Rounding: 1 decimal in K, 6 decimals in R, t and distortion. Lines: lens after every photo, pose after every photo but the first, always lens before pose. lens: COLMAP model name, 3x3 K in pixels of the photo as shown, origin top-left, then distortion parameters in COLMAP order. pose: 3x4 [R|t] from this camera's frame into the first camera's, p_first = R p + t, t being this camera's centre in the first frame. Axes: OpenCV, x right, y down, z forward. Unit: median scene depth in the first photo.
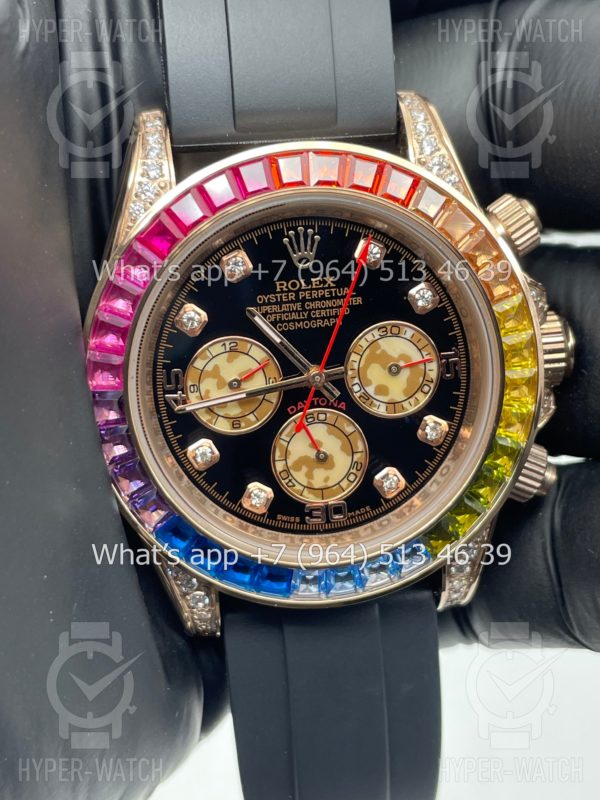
lens RADIAL K [[1271.5, 0, 300.3], [0, 1271.5, 402.2], [0, 0, 1]] dist [0.063836, 0.000000]
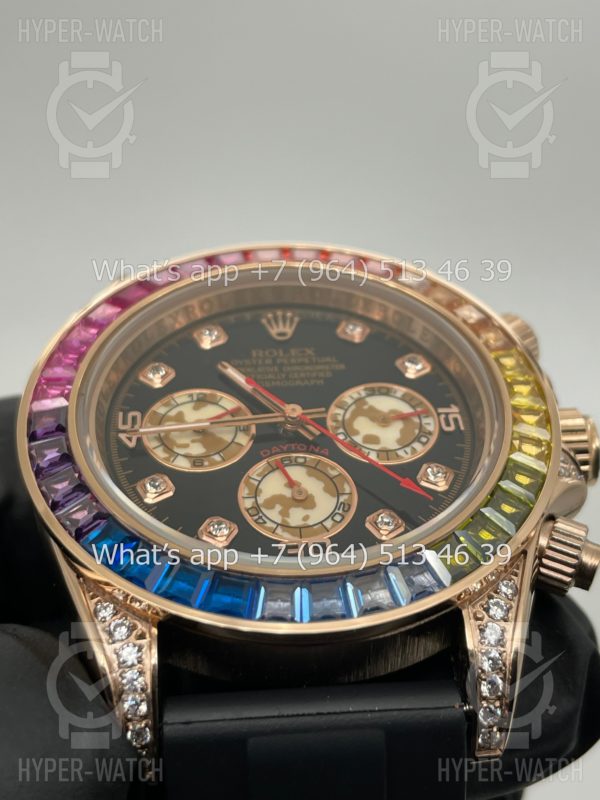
lens RADIAL K [[1271.5, 0, 302.5], [0, 1271.5, 398.7], [0, 0, 1]] dist [0.063836, 0.000000]
pose [[0.996428, -0.054706, -0.064328, 0.075037], [-0.018604, 0.600846, -0.799149, 0.662628], [0.082369, 0.797491, 0.597682, 0.466515]]
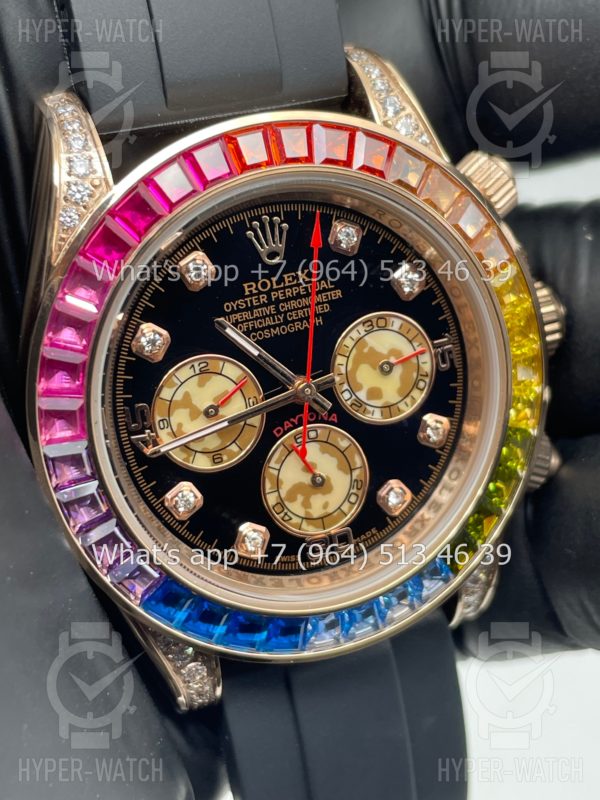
lens RADIAL K [[1271.5, 0, 300.6], [0, 1271.5, 401.1], [0, 0, 1]] dist [0.063836, 0.000000]
pose [[0.966140, -0.142499, 0.215101, -0.171748], [0.138533, 0.989792, 0.033483, -0.040481], [-0.217676, -0.002551, 0.976018, 0.170048]]
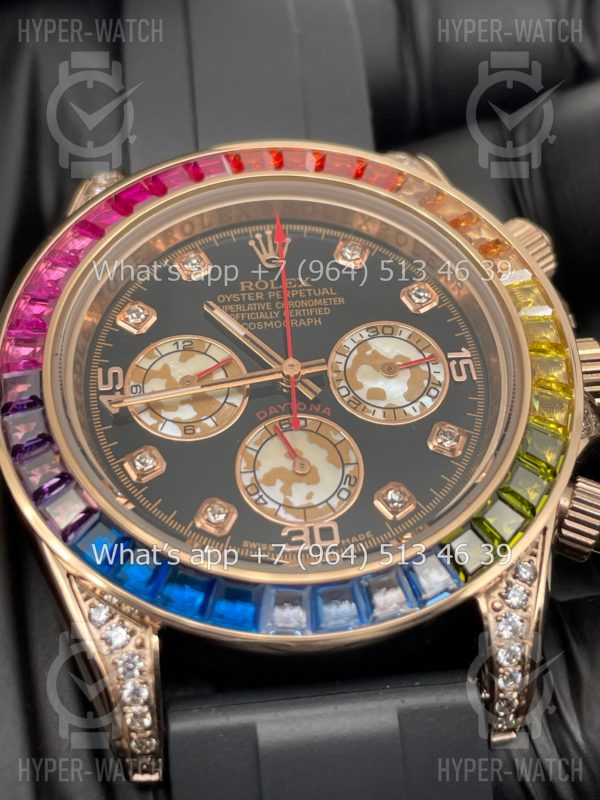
lens RADIAL K [[1271.5, 0, 300.9], [0, 1271.5, 400.0], [0, 0, 1]] dist [0.063836, 0.000000]
pose [[0.997191, -0.061554, -0.042687, 0.051264], [0.020941, 0.776225, -0.630109, 0.490120], [0.071920, 0.627444, 0.775333, 0.393397]]
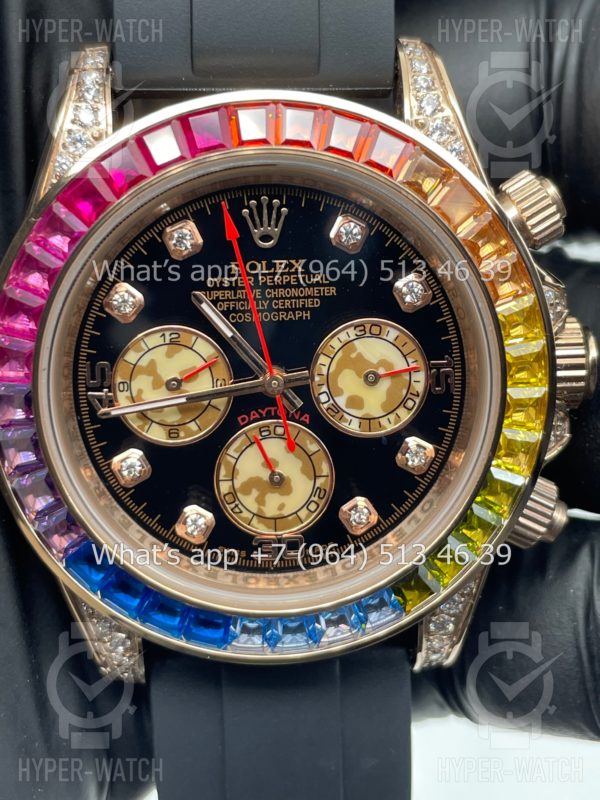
lens RADIAL K [[1271.5, 0, 301.2], [0, 1271.5, 385.1], [0, 0, 1]] dist [0.063836, 0.000000]
pose [[0.997129, 0.061025, -0.044838, 0.065975], [-0.060941, 0.998136, 0.003256, -0.021172], [0.044953, -0.000515, 0.998989, 0.186557]]
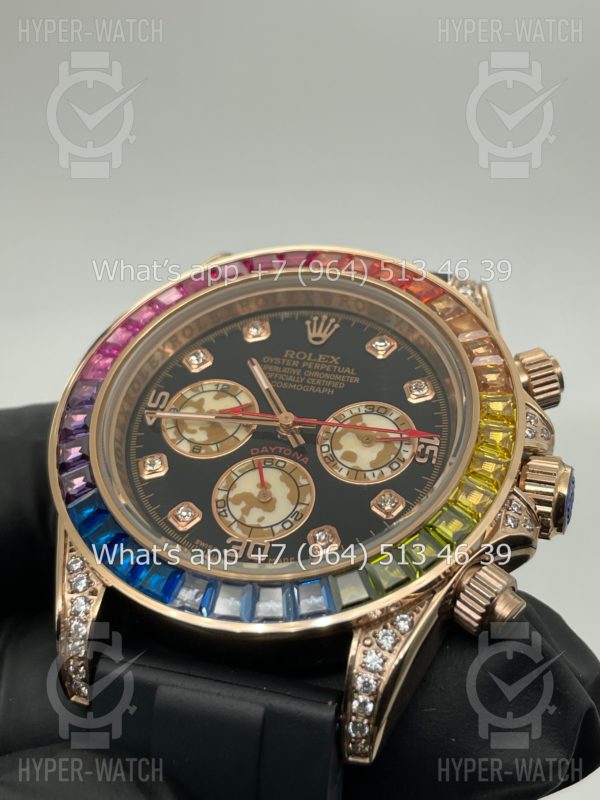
lens RADIAL K [[1271.5, 0, 306.9], [0, 1271.5, 384.4], [0, 0, 1]] dist [0.063836, 0.000000]
pose [[0.912343, 0.129003, -0.388572, 0.398688], [-0.371597, 0.659345, -0.653589, 0.589421], [0.171888, 0.740690, 0.649487, 0.342618]]
